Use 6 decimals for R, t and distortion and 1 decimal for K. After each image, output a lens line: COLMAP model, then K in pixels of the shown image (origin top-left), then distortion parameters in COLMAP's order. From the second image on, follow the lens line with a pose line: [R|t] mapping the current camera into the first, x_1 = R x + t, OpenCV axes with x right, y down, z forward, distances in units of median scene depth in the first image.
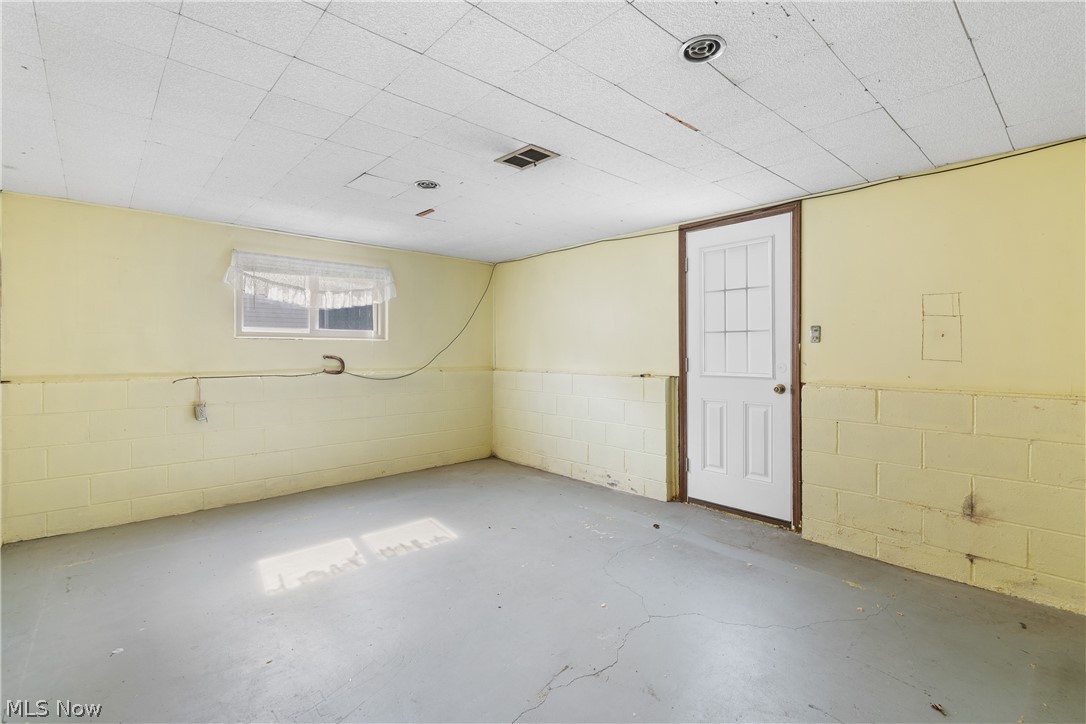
lens RADIAL K [[491.9, 0, 542.7], [0, 491.9, 356.6], [0, 0, 1]] dist [0.016196, -0.000870]
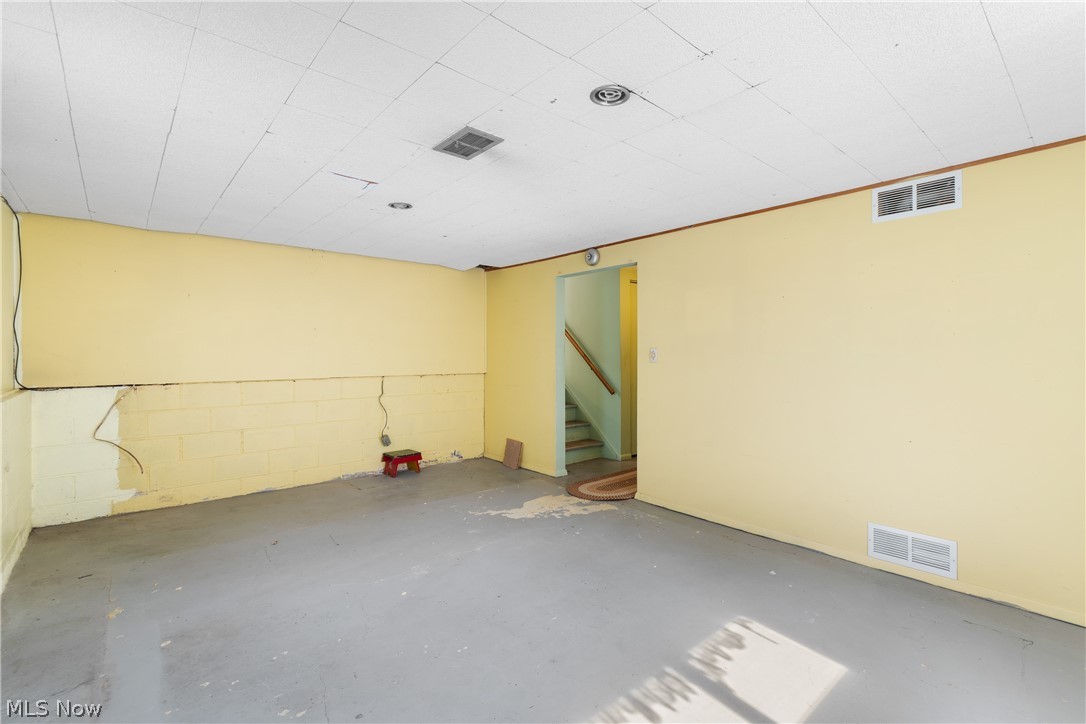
lens RADIAL K [[491.9, 0, 543.6], [0, 491.9, 359.2], [0, 0, 1]] dist [0.016196, -0.000870]
pose [[-0.999821, -0.000036, 0.018900, -0.168284], [0.000409, 0.999723, 0.023552, -0.030156], [-0.018896, 0.023555, -0.999544, 1.712512]]
